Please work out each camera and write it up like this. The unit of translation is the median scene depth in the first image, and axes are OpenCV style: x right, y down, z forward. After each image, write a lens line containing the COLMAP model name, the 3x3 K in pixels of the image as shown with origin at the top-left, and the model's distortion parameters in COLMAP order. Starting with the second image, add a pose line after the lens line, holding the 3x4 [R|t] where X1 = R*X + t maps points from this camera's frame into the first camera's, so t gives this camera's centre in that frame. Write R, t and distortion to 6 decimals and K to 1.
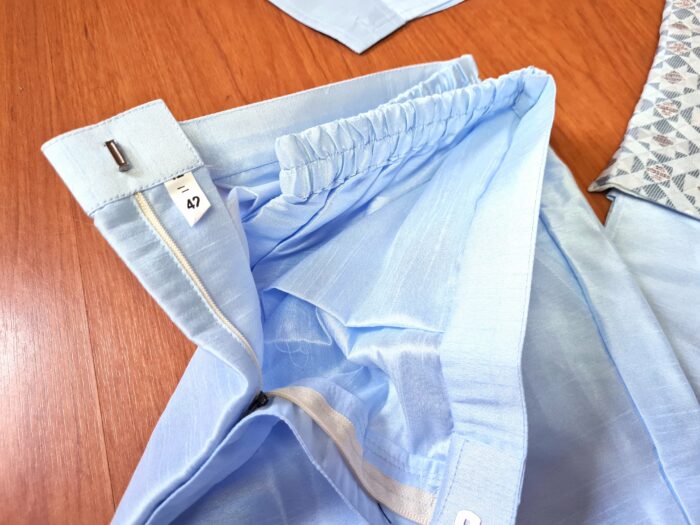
lens RADIAL K [[559.7, 0, 356.7], [0, 559.7, 260.1], [0, 0, 1]] dist [-0.003130, -0.003291]
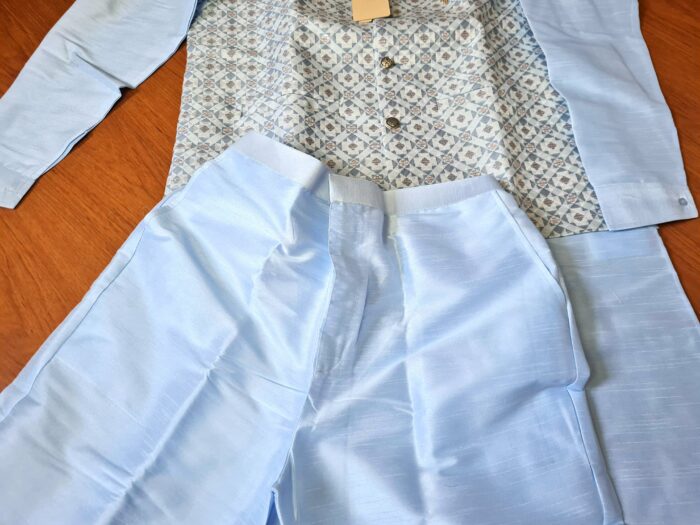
lens RADIAL K [[556.7, 0, 358.3], [0, 556.7, 264.7], [0, 0, 1]] dist [0.002048, -0.004747]
pose [[0.916498, -0.349649, 0.194362, 0.600490], [0.345897, 0.936714, 0.054059, 0.058565], [-0.200963, 0.017684, 0.979439, -0.916261]]
